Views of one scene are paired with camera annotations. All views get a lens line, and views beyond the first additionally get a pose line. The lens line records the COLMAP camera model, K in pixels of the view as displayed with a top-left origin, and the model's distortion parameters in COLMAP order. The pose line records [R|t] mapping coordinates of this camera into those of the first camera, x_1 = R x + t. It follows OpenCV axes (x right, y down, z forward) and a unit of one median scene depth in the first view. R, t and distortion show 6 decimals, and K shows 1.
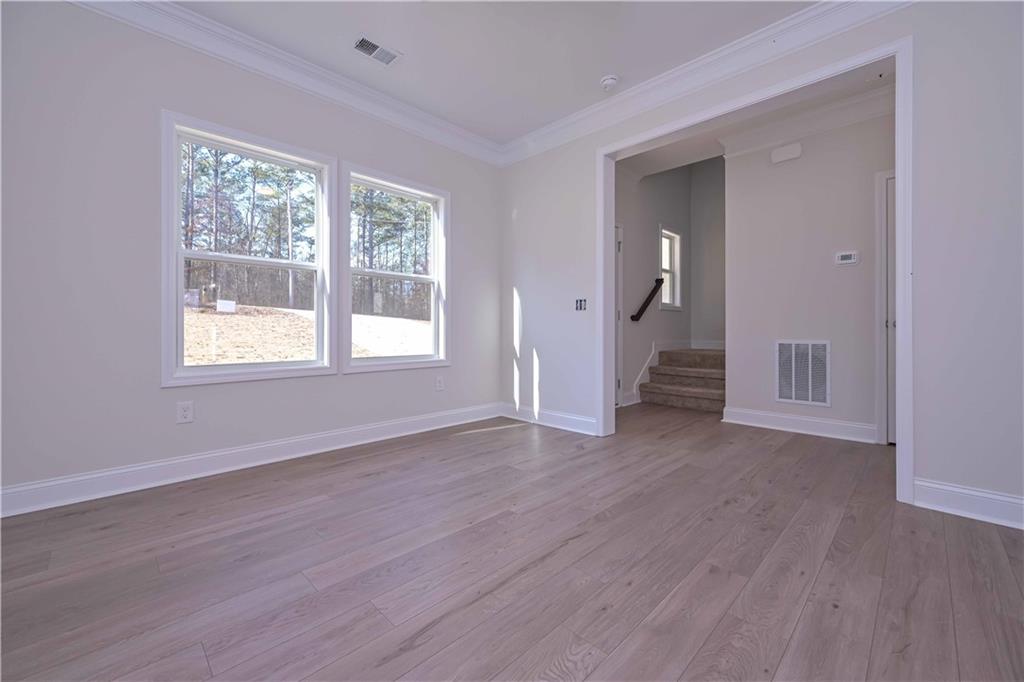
lens RADIAL K [[417.5, 0, 502.5], [0, 417.5, 336.5], [0, 0, 1]] dist [0.003571, 0.000372]
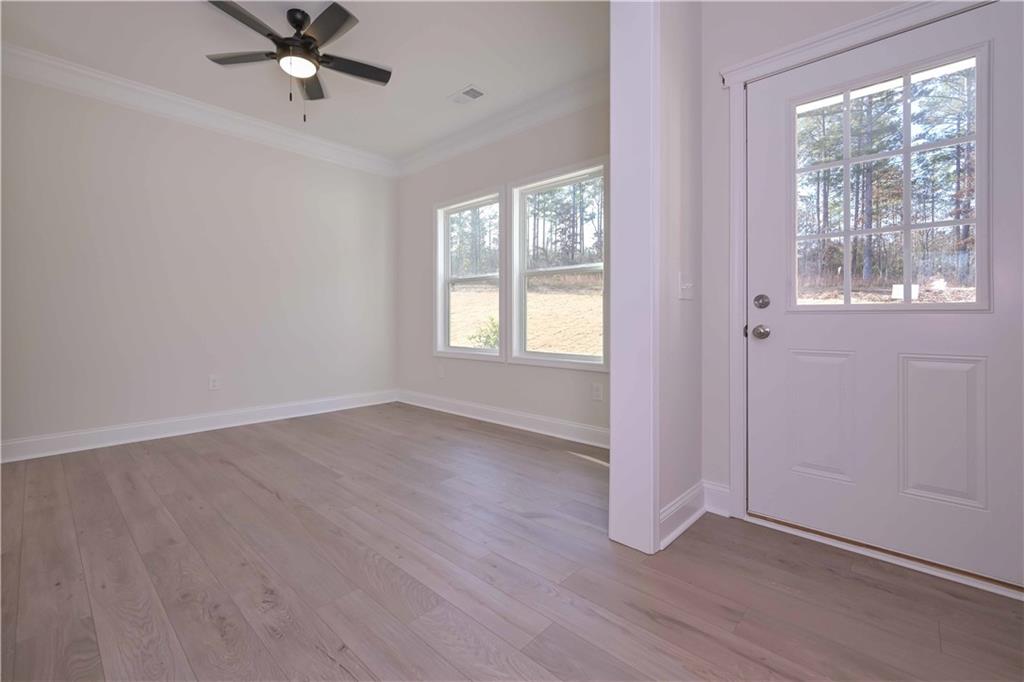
lens RADIAL K [[417.5, 0, 486.1], [0, 417.5, 319.6], [0, 0, 1]] dist [0.003571, 0.000372]
pose [[0.042610, 0.000399, -0.999092, 1.316491], [-0.014581, 0.999894, -0.000223, -0.065053], [0.998985, 0.014577, 0.042612, 1.394770]]
